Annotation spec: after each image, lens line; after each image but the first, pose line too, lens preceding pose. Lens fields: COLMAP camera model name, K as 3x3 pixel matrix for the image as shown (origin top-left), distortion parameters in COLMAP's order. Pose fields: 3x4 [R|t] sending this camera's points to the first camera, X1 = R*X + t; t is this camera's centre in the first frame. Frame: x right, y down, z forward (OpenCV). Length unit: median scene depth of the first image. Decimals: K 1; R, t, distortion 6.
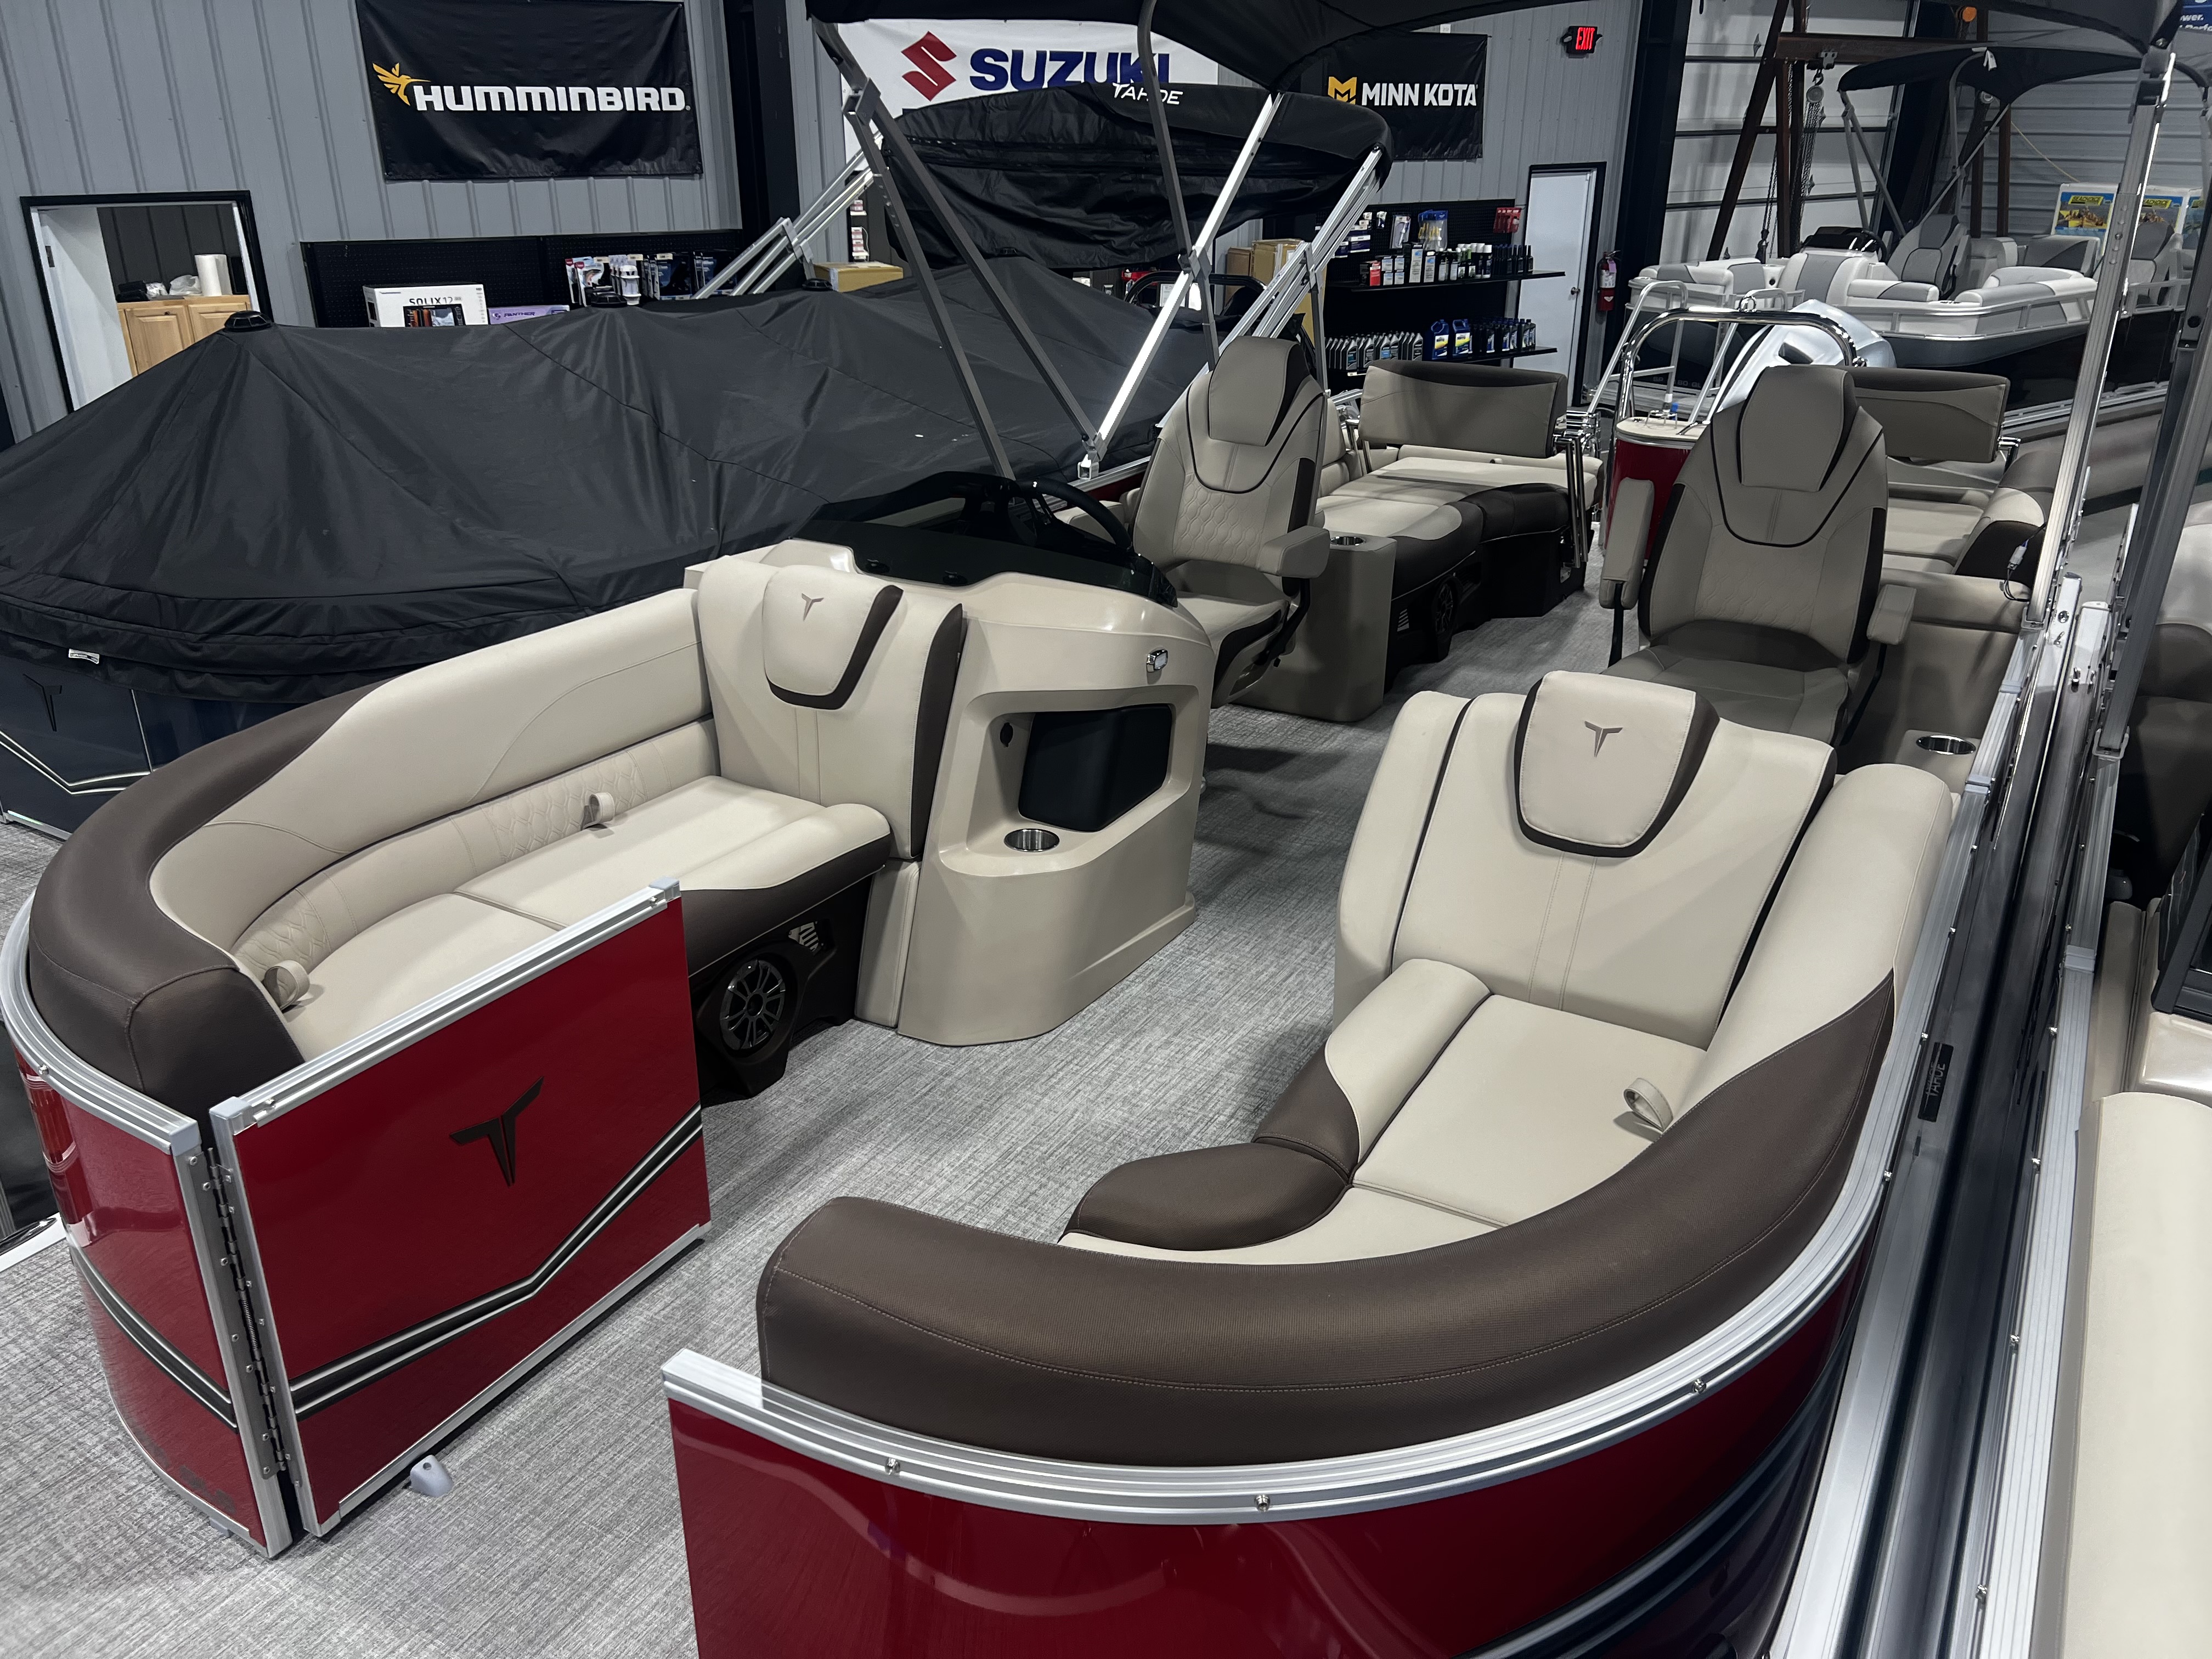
lens RADIAL K [[1654.7, 0, 1089.8], [0, 1654.7, 831.4], [0, 0, 1]] dist [0.038620, -0.047040]
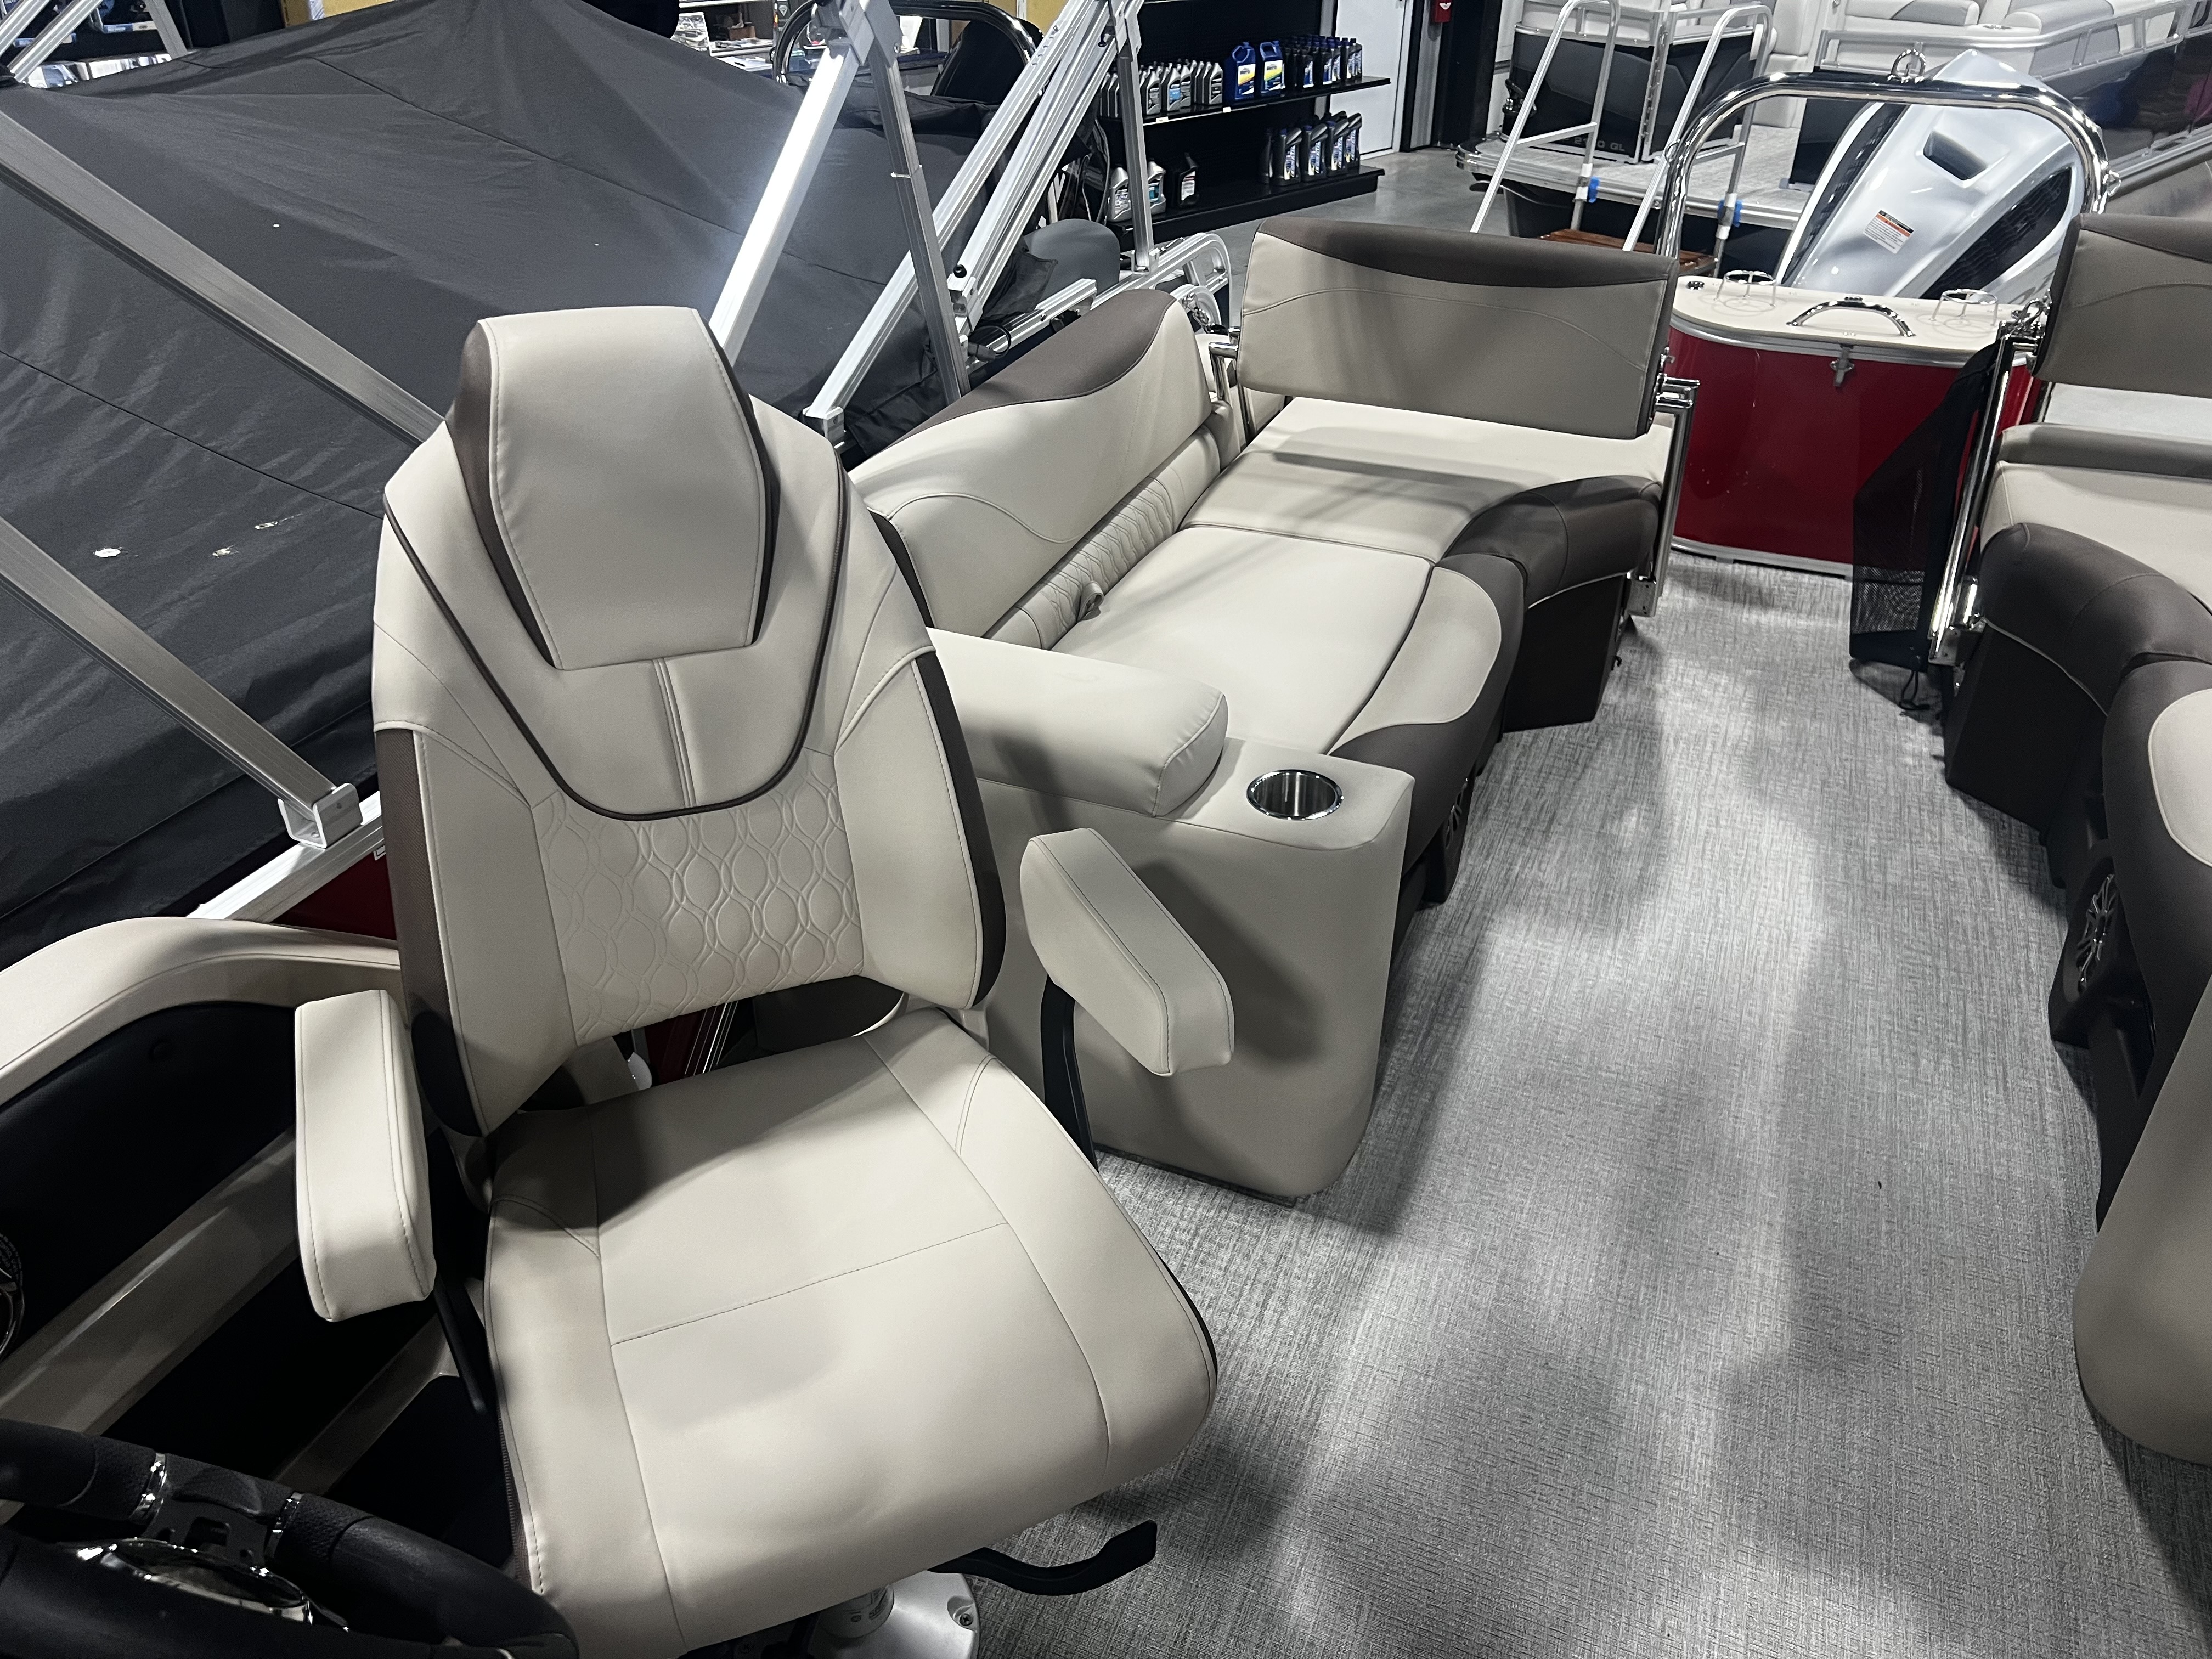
lens RADIAL K [[1631.1, 0, 1081.9], [0, 1631.1, 830.8], [0, 0, 1]] dist [0.027344, -0.034064]
pose [[0.989492, -0.075997, 0.123006, 0.026042], [0.054813, 0.984389, 0.167255, -0.103232], [-0.133797, -0.158755, 0.978210, 0.279190]]
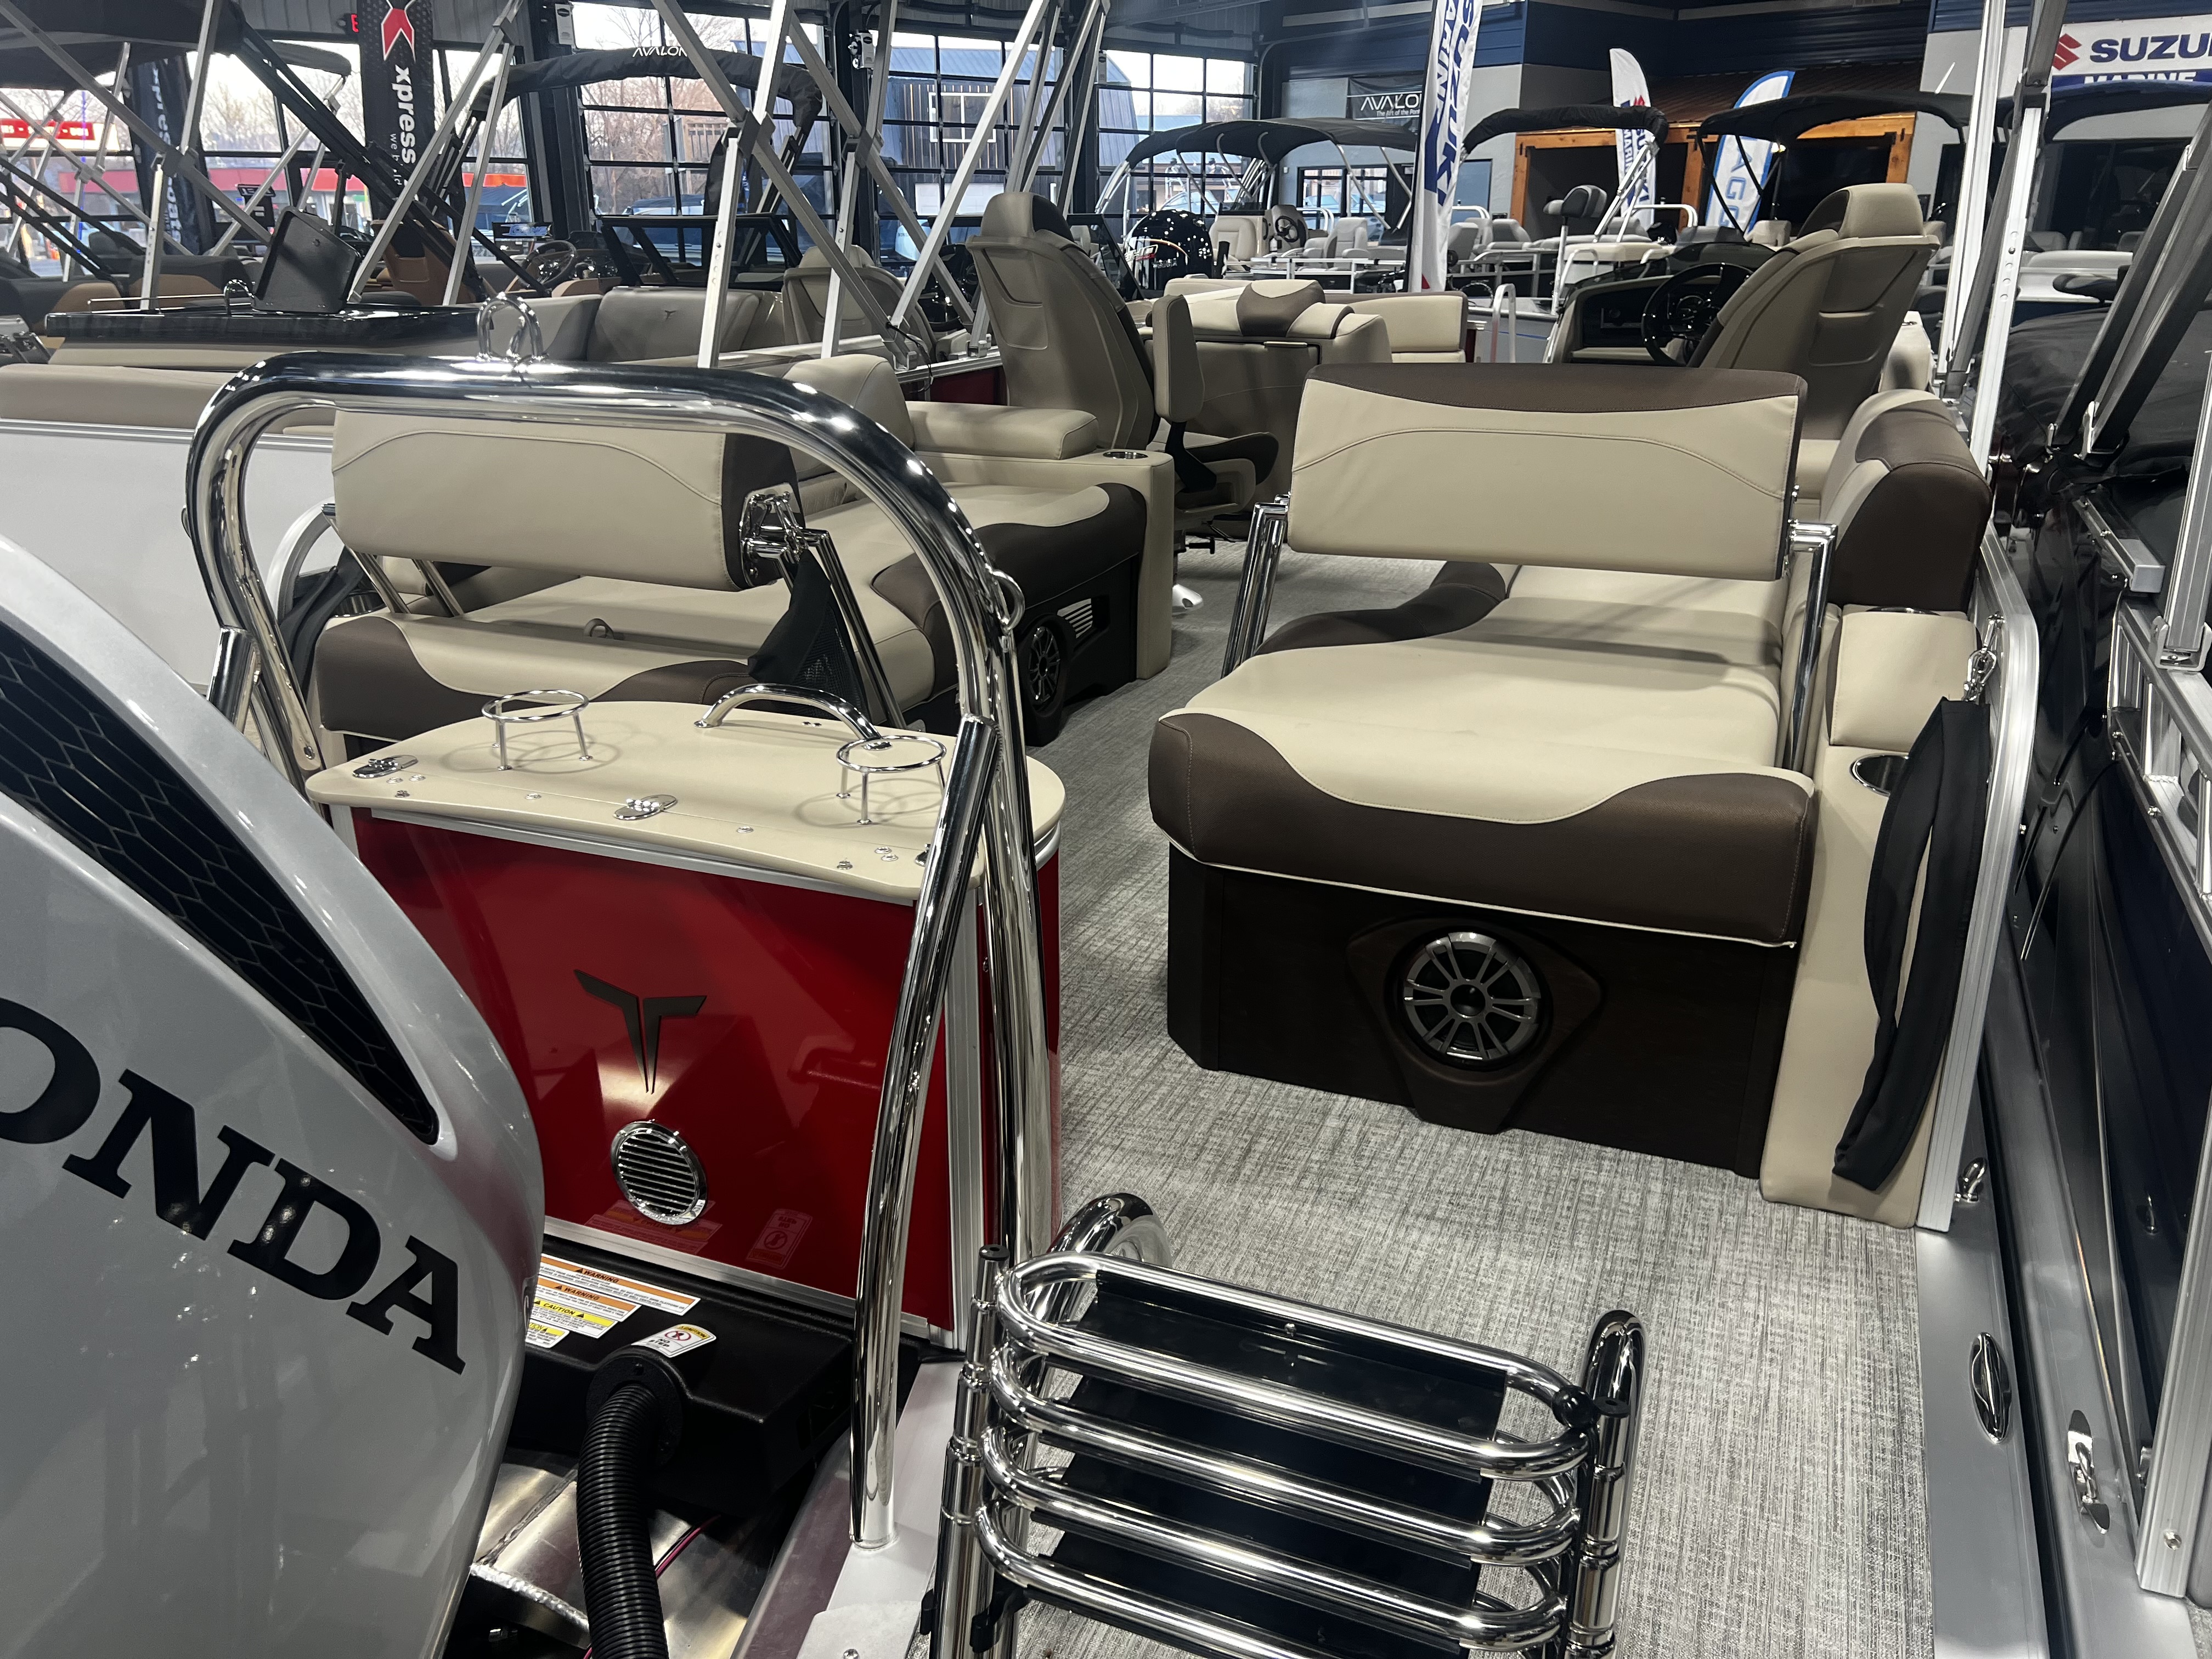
lens RADIAL K [[1665.4, 0, 1067.1], [0, 1665.4, 823.6], [0, 0, 1]] dist [0.043883, -0.045965]
pose [[-0.992075, 0.049907, -0.115315, 0.209599], [-0.041853, 0.734077, 0.677775, -0.249162], [0.118476, 0.677230, -0.726170, 0.718222]]
